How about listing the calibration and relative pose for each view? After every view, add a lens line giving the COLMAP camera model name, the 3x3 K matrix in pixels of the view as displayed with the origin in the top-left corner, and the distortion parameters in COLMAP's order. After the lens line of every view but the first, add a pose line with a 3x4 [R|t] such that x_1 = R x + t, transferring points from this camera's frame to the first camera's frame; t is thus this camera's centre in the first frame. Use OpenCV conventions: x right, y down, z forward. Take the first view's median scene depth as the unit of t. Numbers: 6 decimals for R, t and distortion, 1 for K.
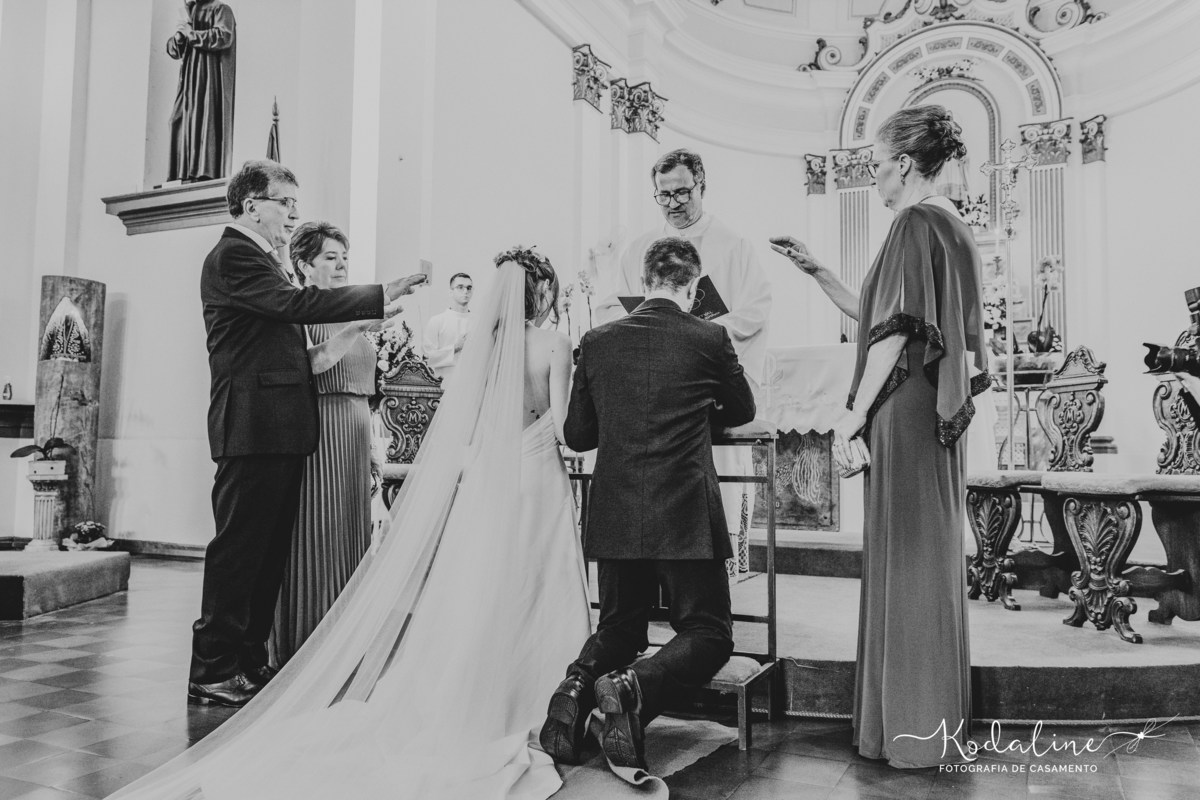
lens RADIAL K [[936.8, 0, 600.0], [0, 936.8, 400.0], [0, 0, 1]] dist [-0.003581, -0.007324]
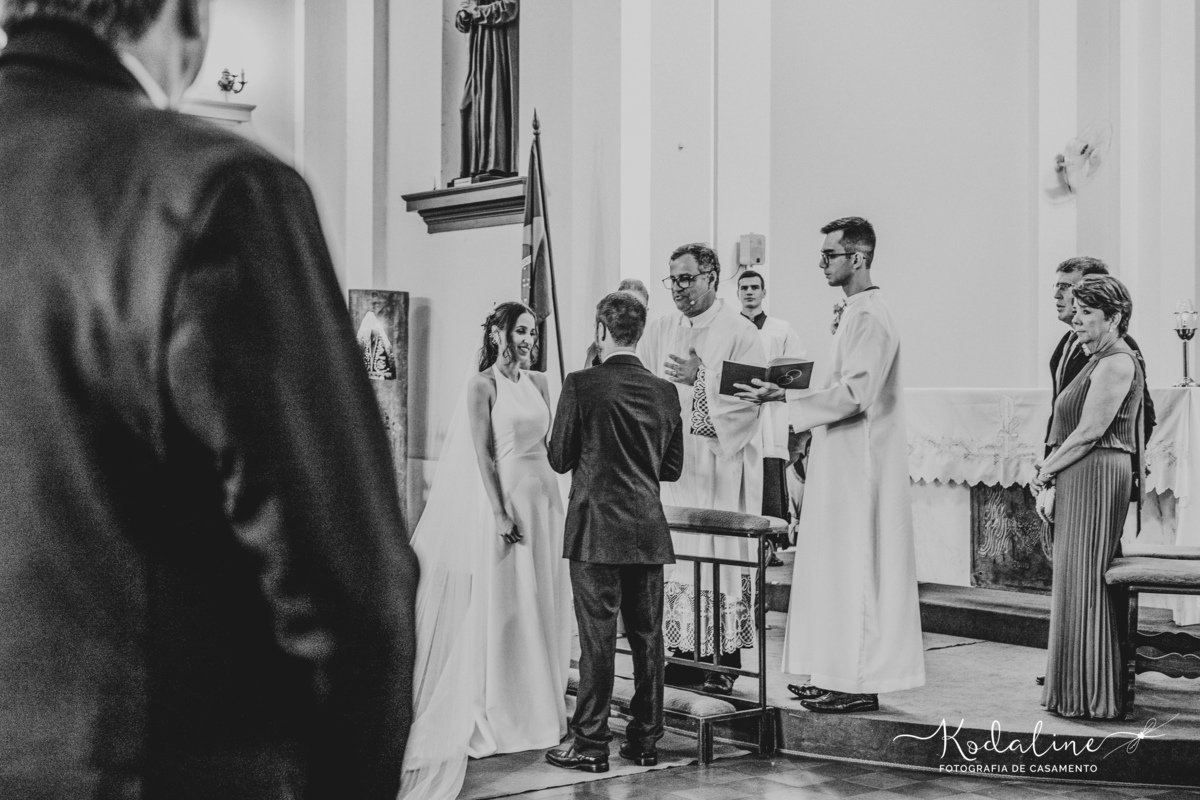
lens RADIAL K [[1827.9, 0, 600.0], [0, 1827.9, 400.0], [0, 0, 1]] dist [0.003913, -0.108197]
pose [[0.891213, -0.004824, -0.453559, 0.458184], [0.036227, 0.997506, 0.060575, -0.121673], [0.452135, -0.070417, 0.889165, -0.523745]]
